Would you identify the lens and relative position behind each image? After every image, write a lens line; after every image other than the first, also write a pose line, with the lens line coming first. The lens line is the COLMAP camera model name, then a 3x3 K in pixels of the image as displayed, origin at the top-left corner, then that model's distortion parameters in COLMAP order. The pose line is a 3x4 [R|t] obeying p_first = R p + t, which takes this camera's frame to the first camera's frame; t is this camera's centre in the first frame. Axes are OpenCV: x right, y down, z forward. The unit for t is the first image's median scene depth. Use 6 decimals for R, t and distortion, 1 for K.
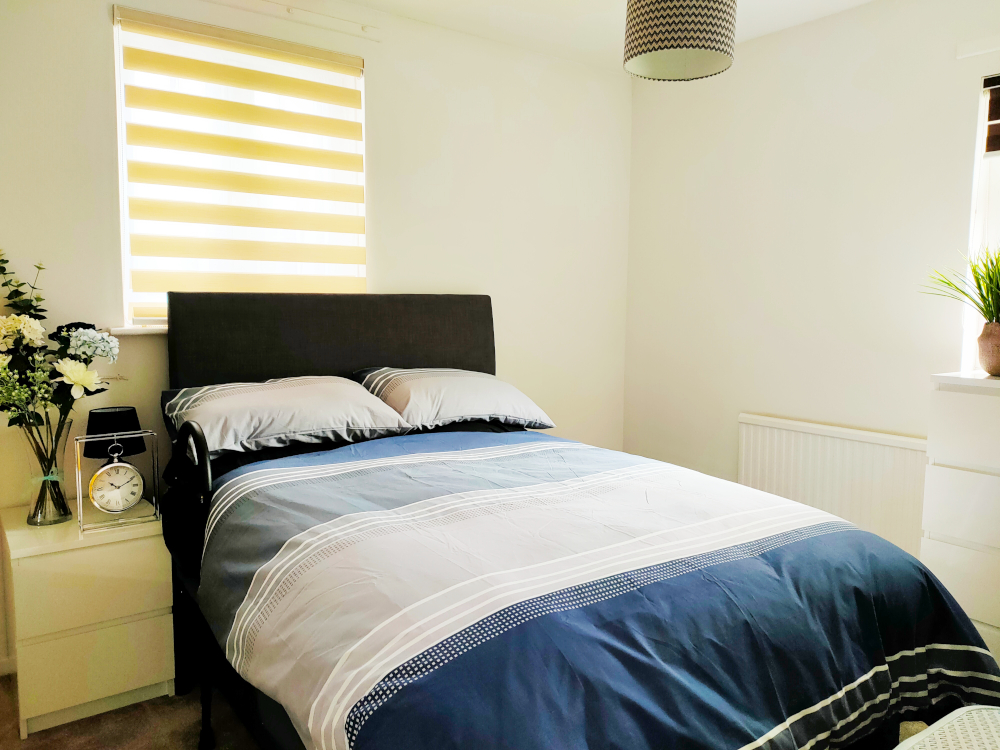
lens RADIAL K [[733.5, 0, 500.0], [0, 733.5, 375.0], [0, 0, 1]] dist [0.068908, -0.081497]
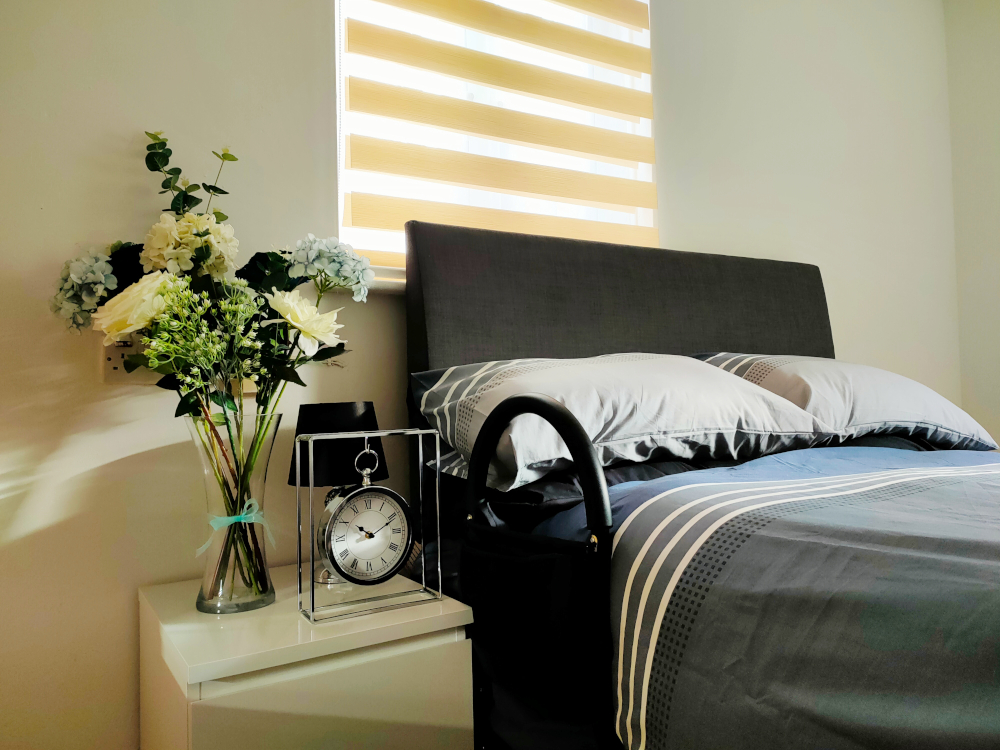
lens RADIAL K [[733.5, 0, 500.0], [0, 733.5, 375.0], [0, 0, 1]] dist [0.068908, -0.081497]
pose [[0.997116, -0.033071, -0.068302, -0.353192], [0.023596, 0.990546, -0.135138, 0.103389], [0.072126, 0.133137, 0.988470, 0.442671]]
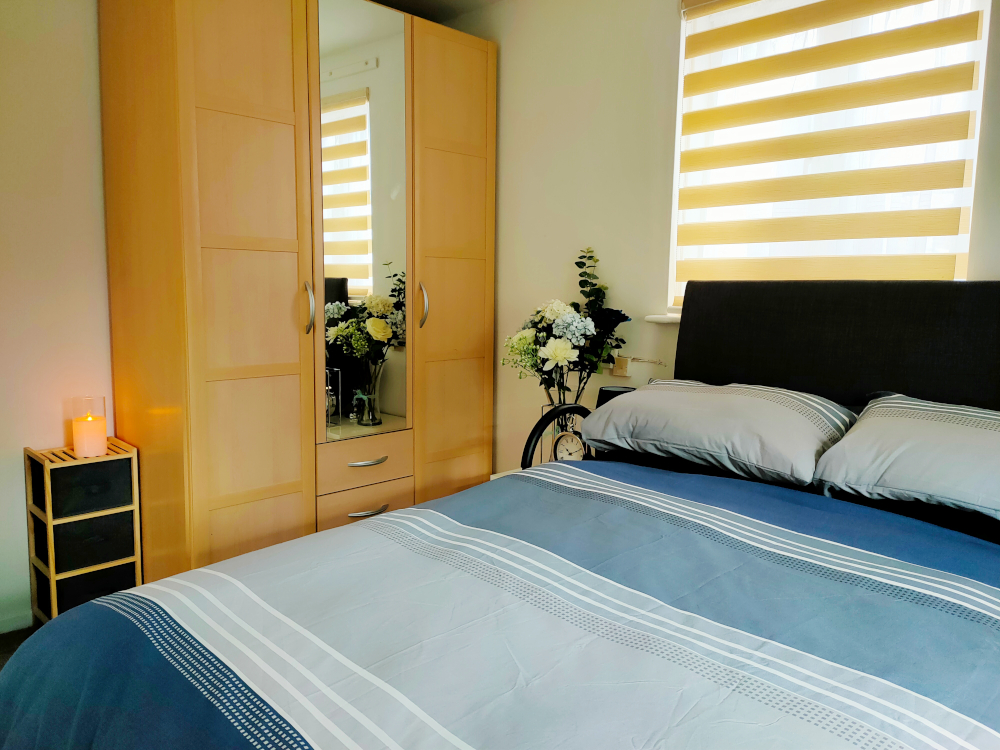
lens RADIAL K [[733.5, 0, 500.0], [0, 733.5, 375.0], [0, 0, 1]] dist [0.068908, -0.081497]
pose [[0.142177, 0.117815, -0.982805, 0.512716], [-0.111203, 0.988507, 0.102412, -0.064723], [0.983575, 0.094730, 0.153644, 0.653971]]
